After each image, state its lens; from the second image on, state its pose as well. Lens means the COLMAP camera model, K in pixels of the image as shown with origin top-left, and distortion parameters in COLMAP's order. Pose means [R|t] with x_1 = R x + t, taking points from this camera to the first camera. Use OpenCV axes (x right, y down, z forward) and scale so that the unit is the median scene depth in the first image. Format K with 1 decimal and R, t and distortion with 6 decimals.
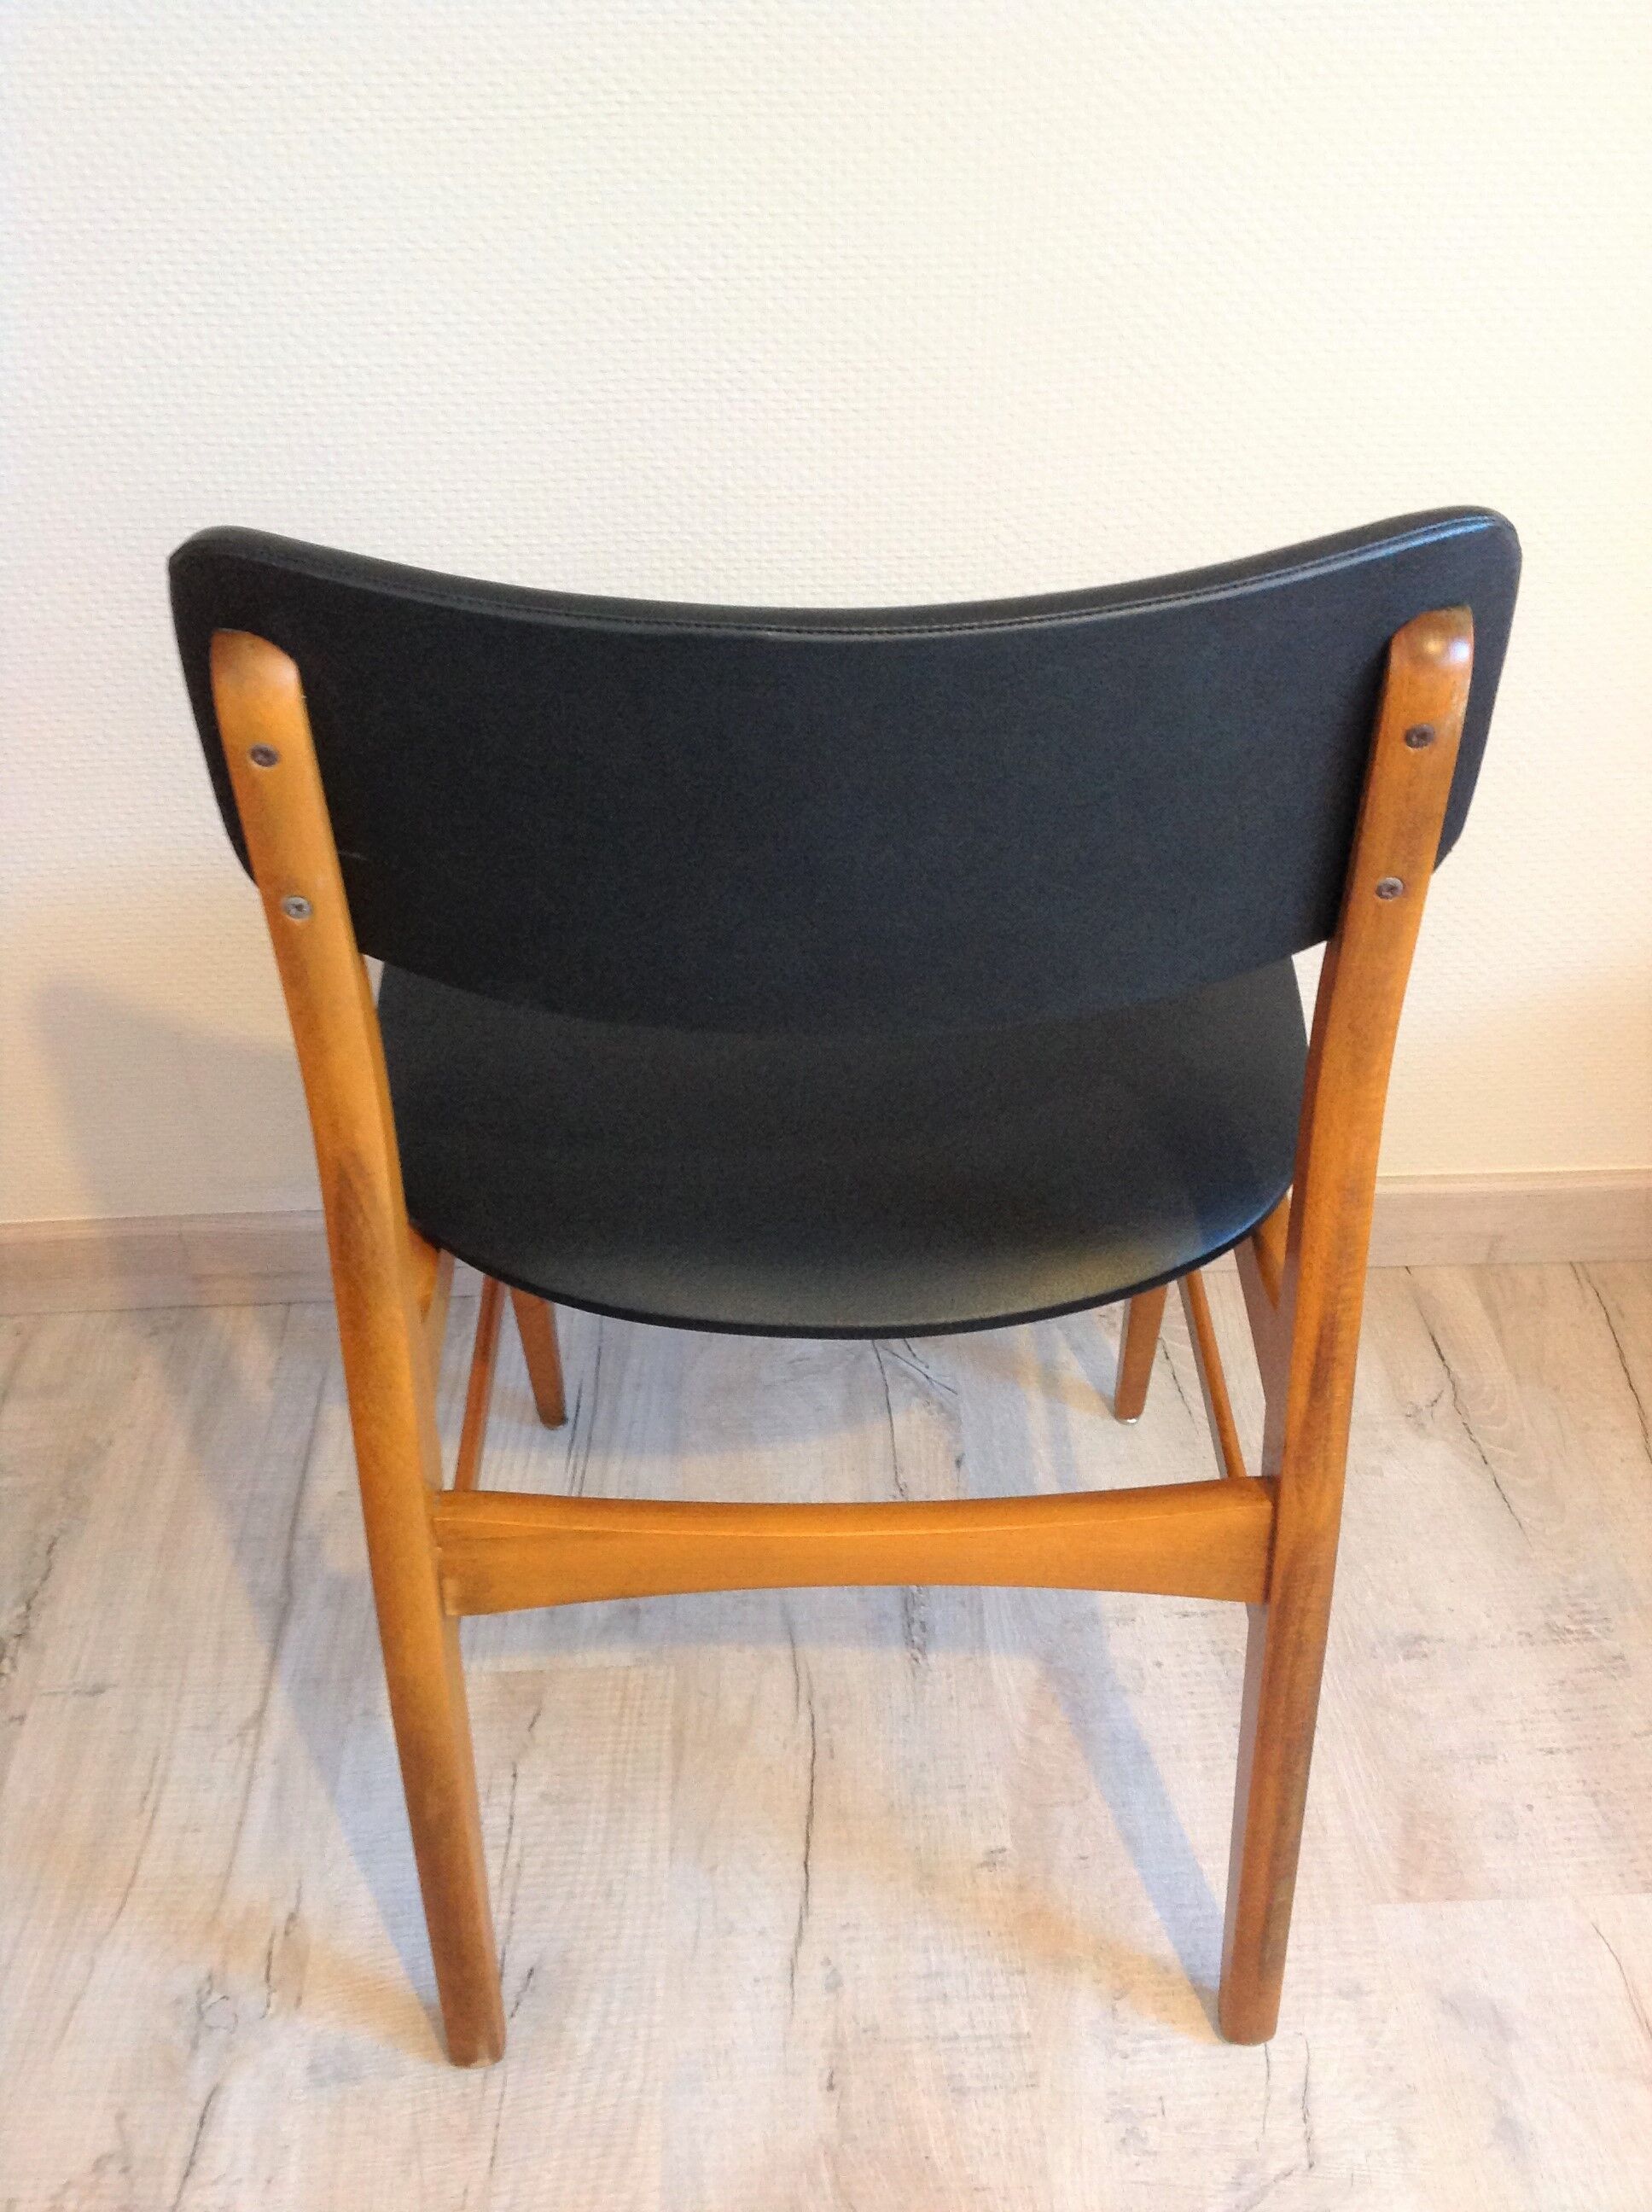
lens RADIAL K [[2082.6, 0, 825.0], [0, 2082.6, 1110.6], [0, 0, 1]] dist [0.131504, -0.292067]
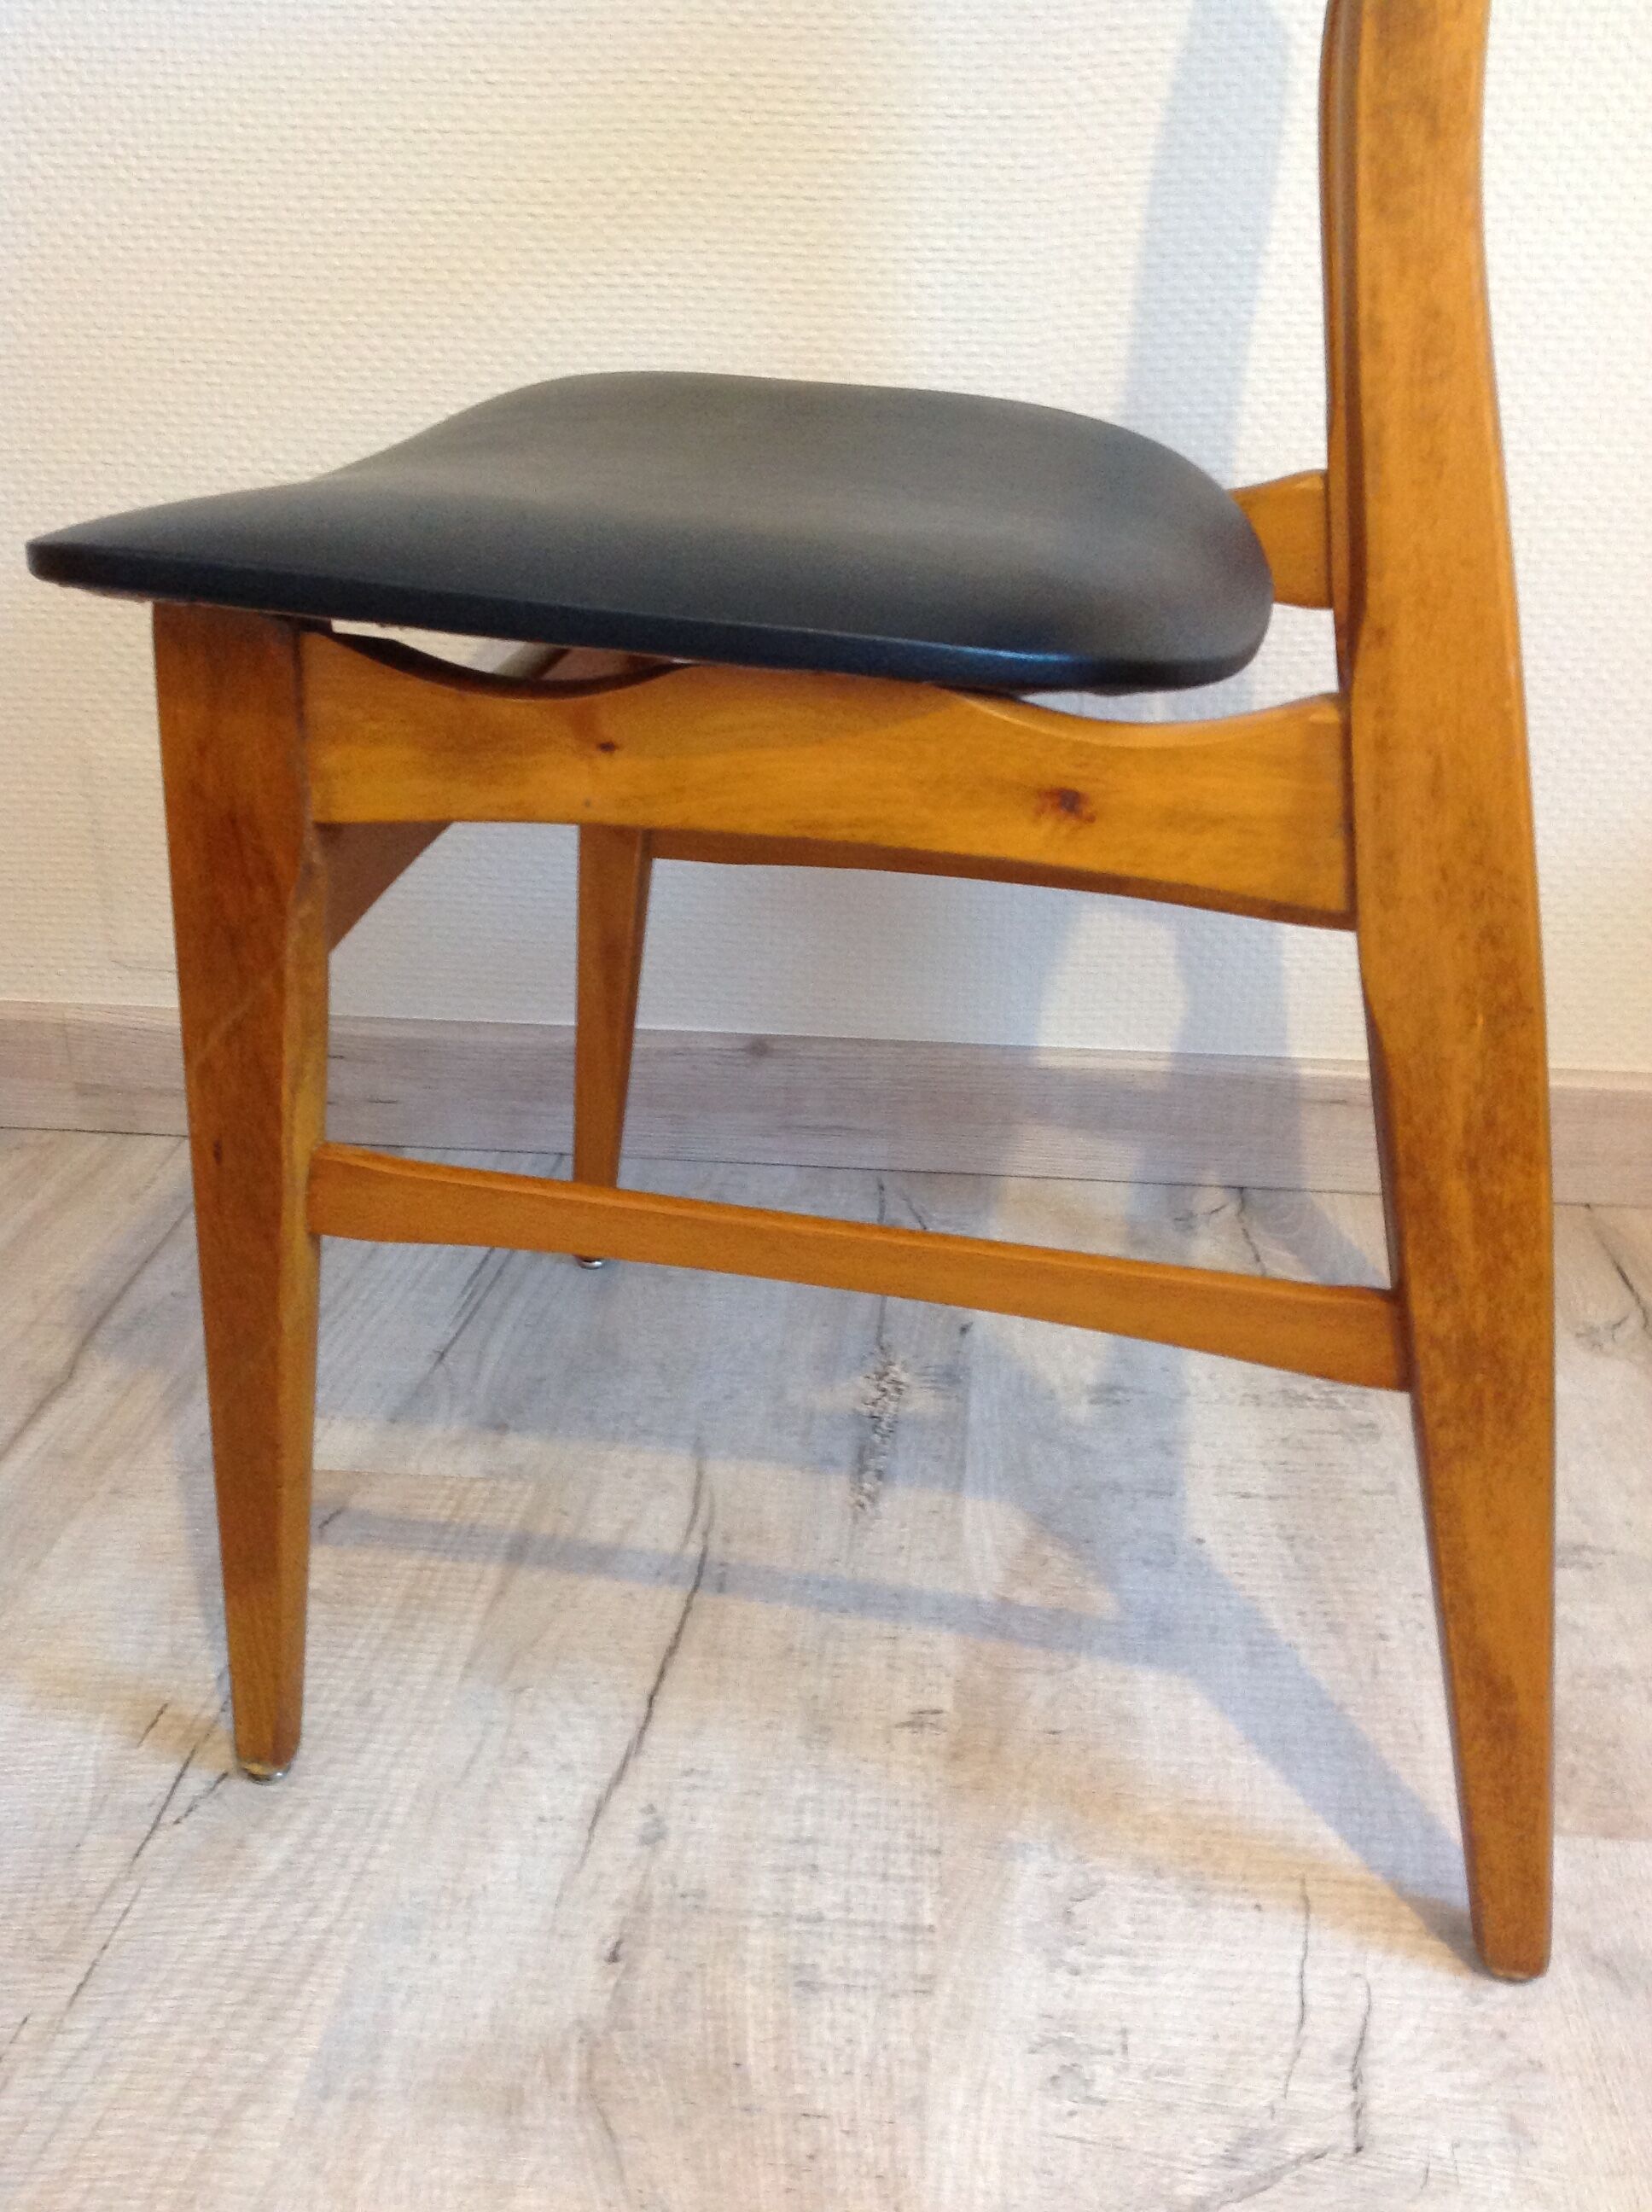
lens RADIAL K [[2082.6, 0, 825.0], [0, 2082.6, 1110.6], [0, 0, 1]] dist [0.131504, -0.292067]
pose [[0.991175, 0.072402, -0.111039, 0.110558], [-0.096862, 0.967446, -0.233807, 0.327589], [0.090496, 0.242499, 0.965922, 0.292314]]
